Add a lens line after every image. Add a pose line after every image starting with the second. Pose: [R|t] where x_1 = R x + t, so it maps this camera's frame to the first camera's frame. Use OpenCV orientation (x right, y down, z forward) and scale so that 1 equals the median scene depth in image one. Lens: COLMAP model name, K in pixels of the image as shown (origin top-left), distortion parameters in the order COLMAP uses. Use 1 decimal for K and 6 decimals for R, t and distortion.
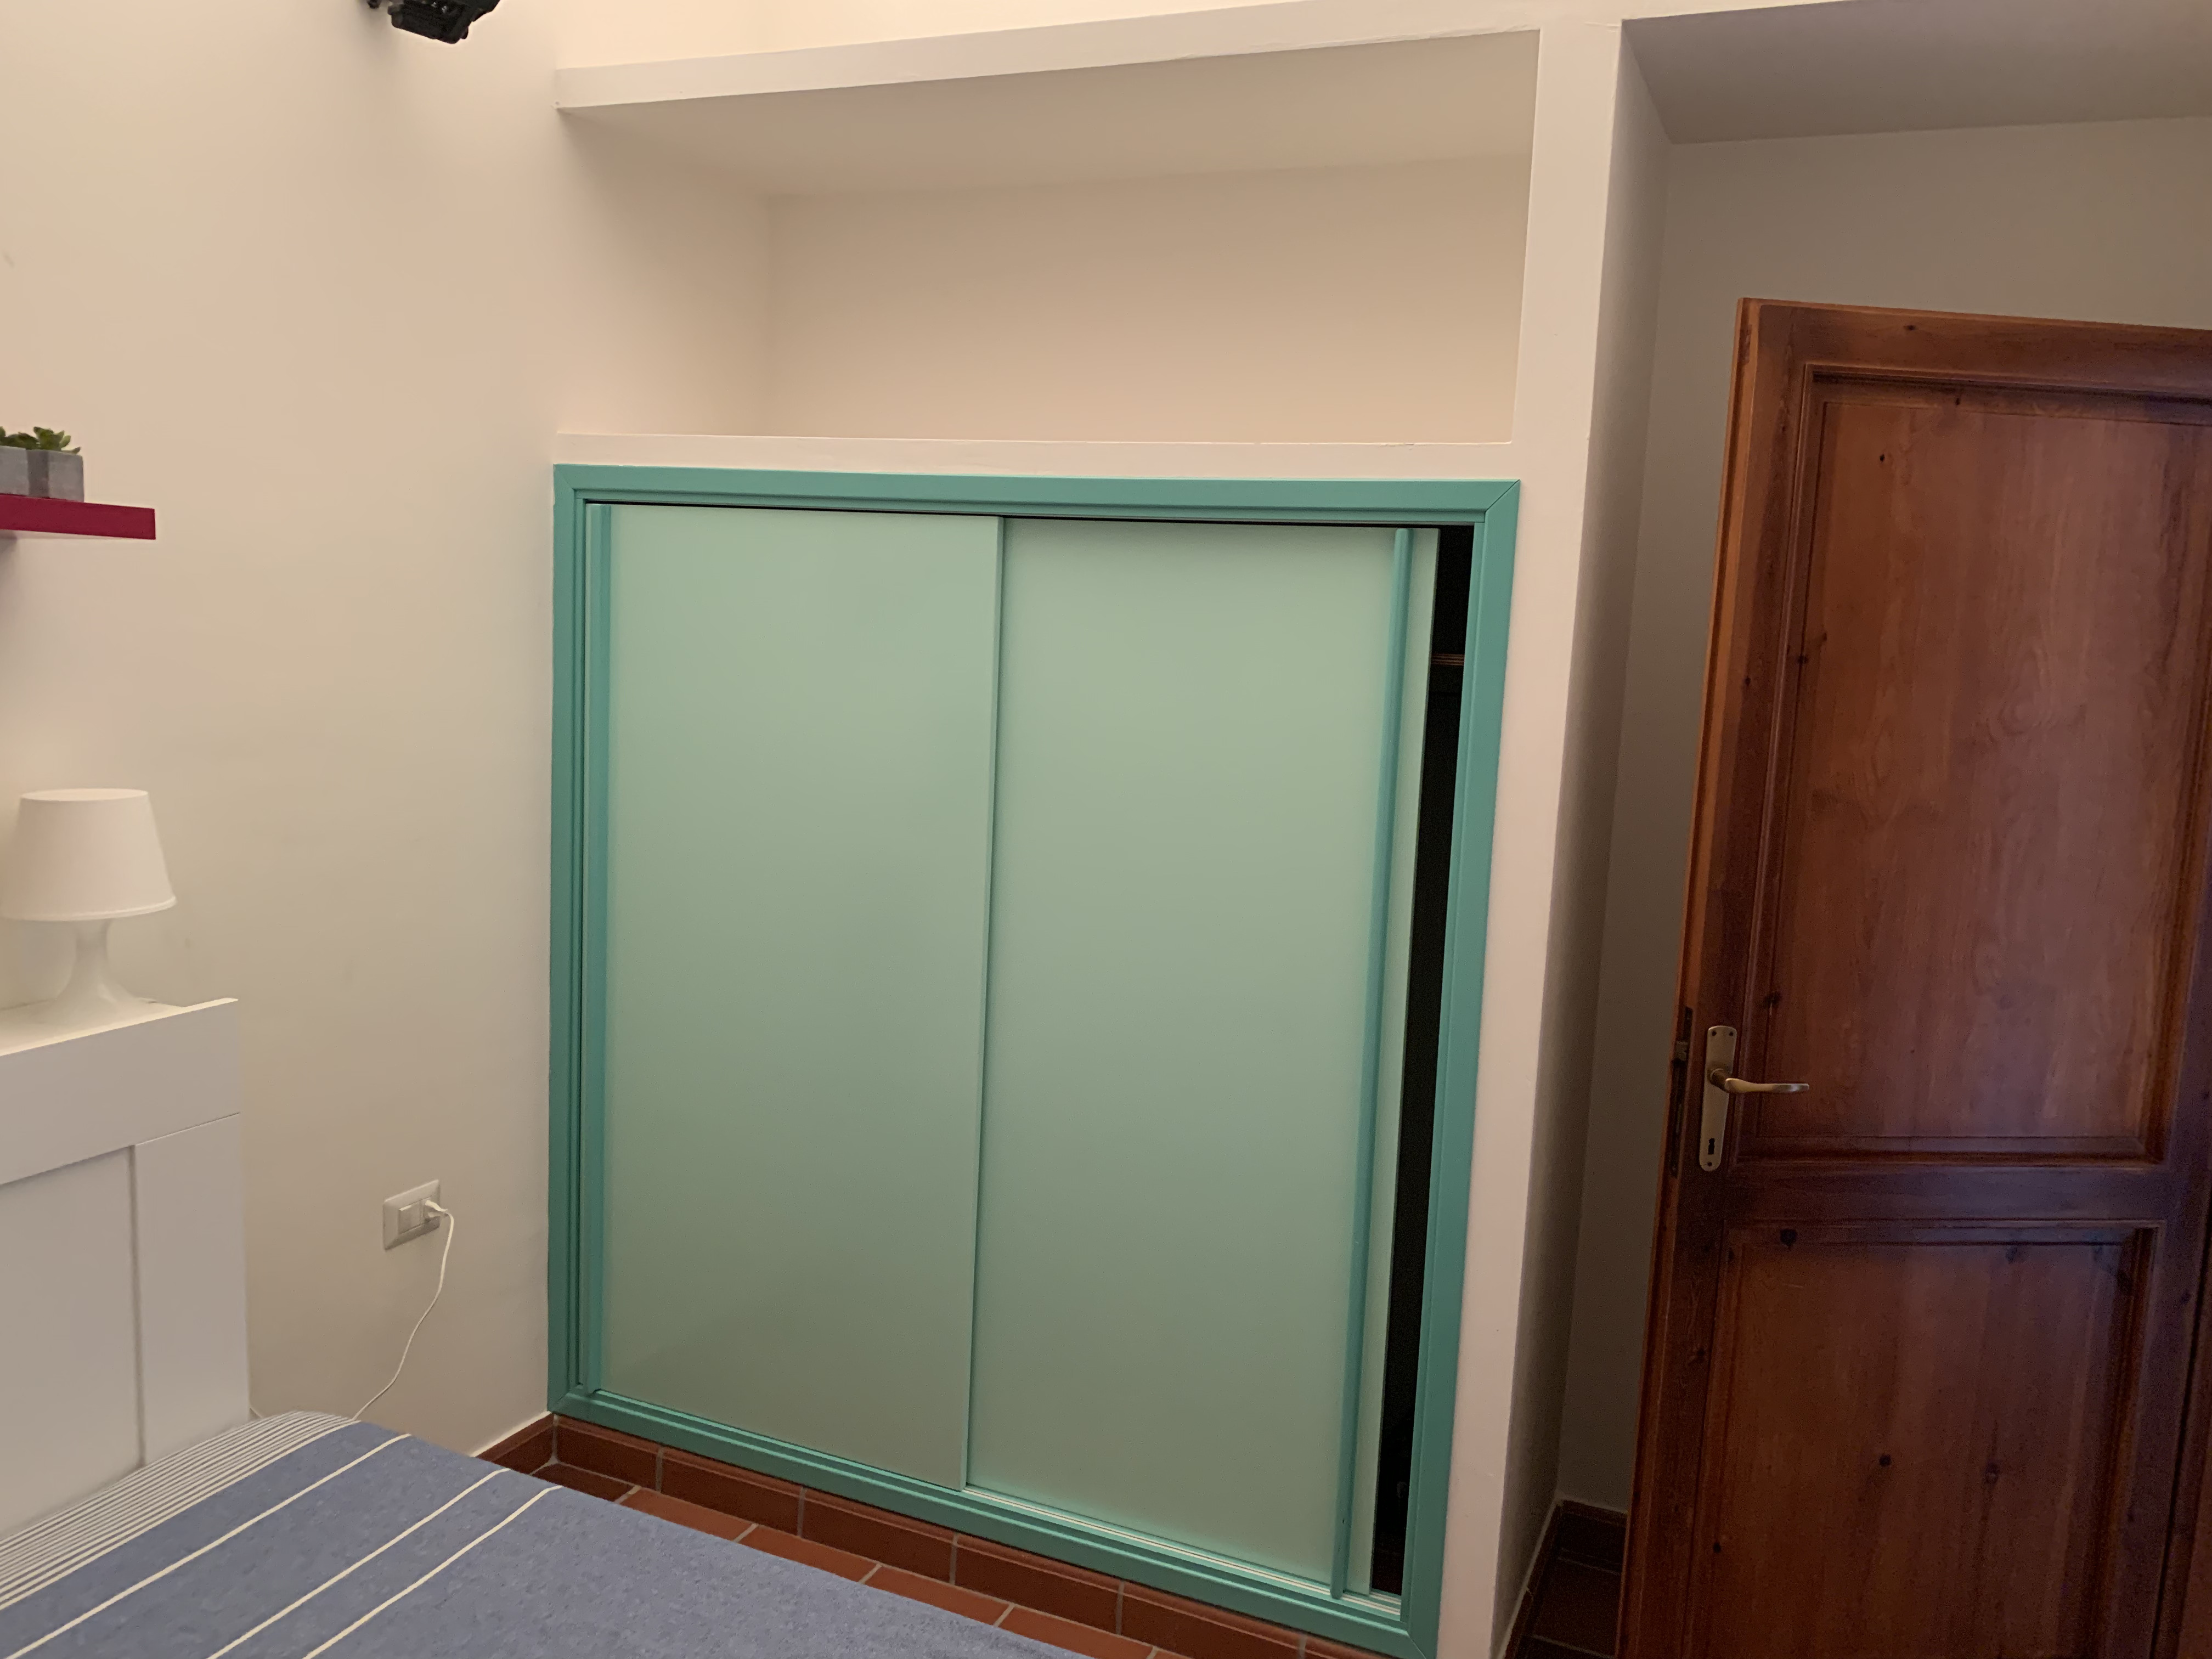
lens RADIAL K [[1660.6, 0, 1101.9], [0, 1660.6, 818.9], [0, 0, 1]] dist [0.144488, -0.214298]
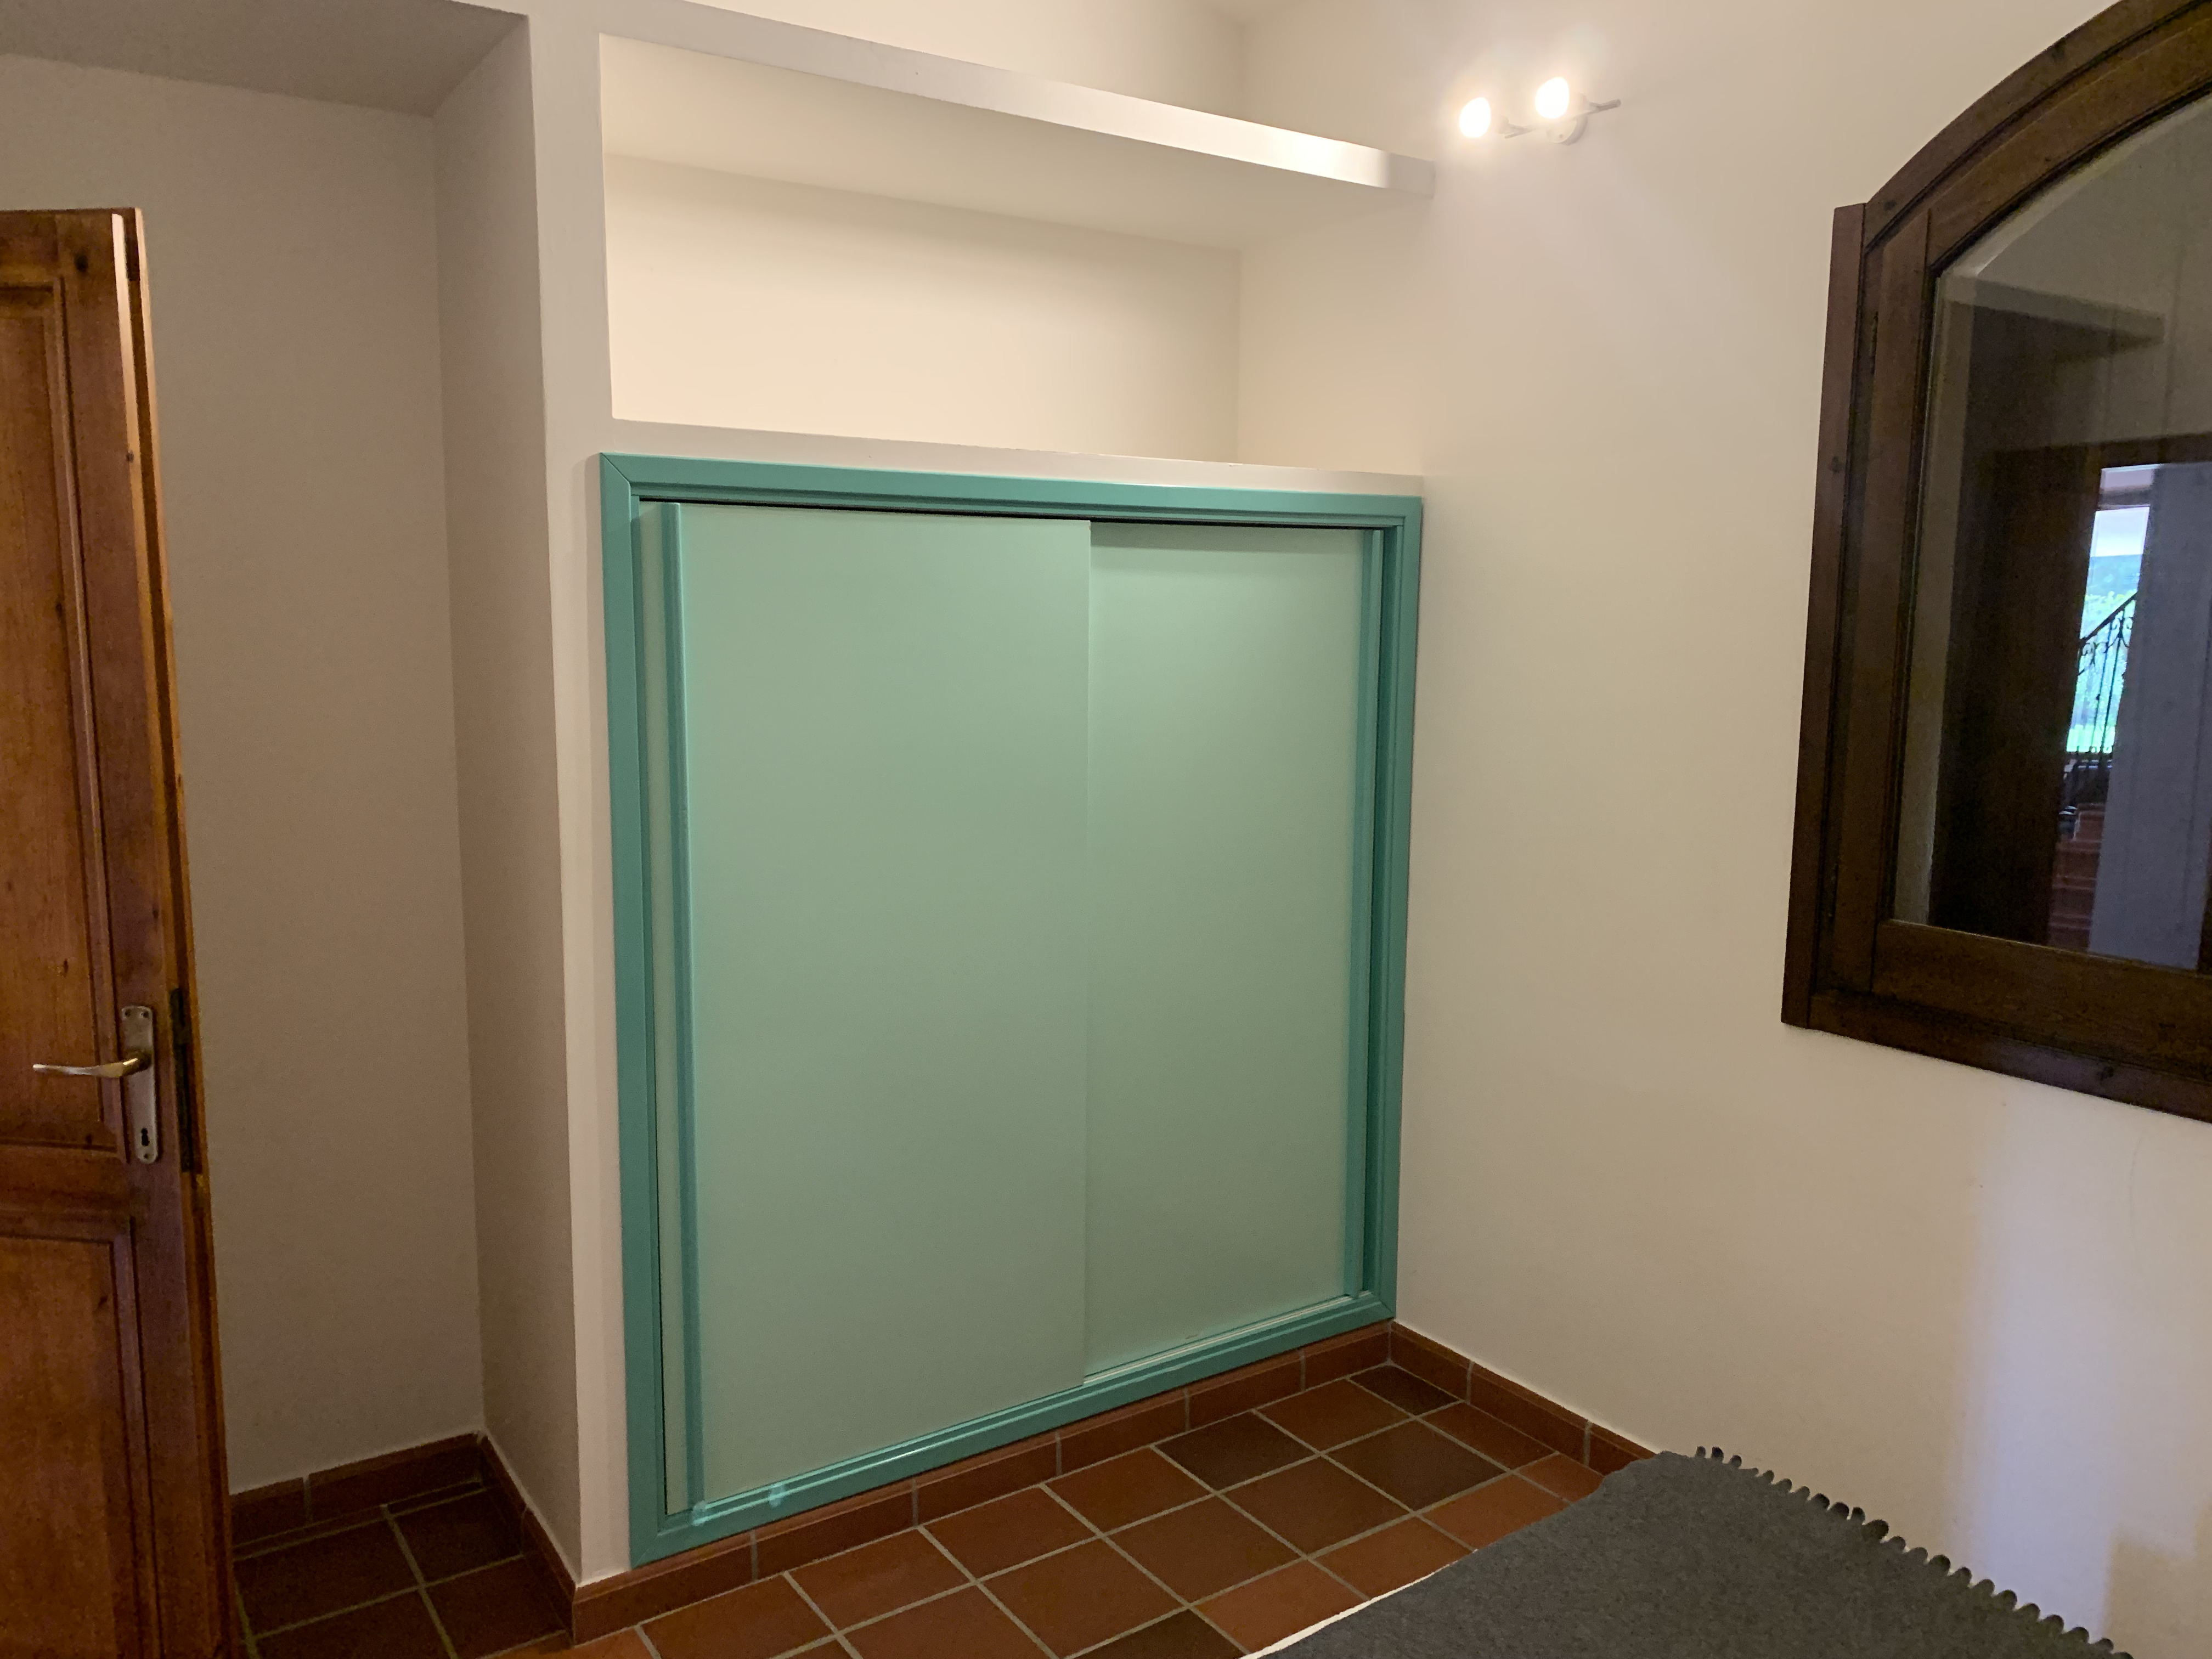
lens RADIAL K [[1660.6, 0, 1101.9], [0, 1660.6, 818.9], [0, 0, 1]] dist [0.144488, -0.214298]
pose [[0.529851, -0.157042, 0.833424, -0.923187], [0.126909, 0.986323, 0.105170, -0.088890], [-0.838542, 0.050045, 0.542534, 0.352668]]
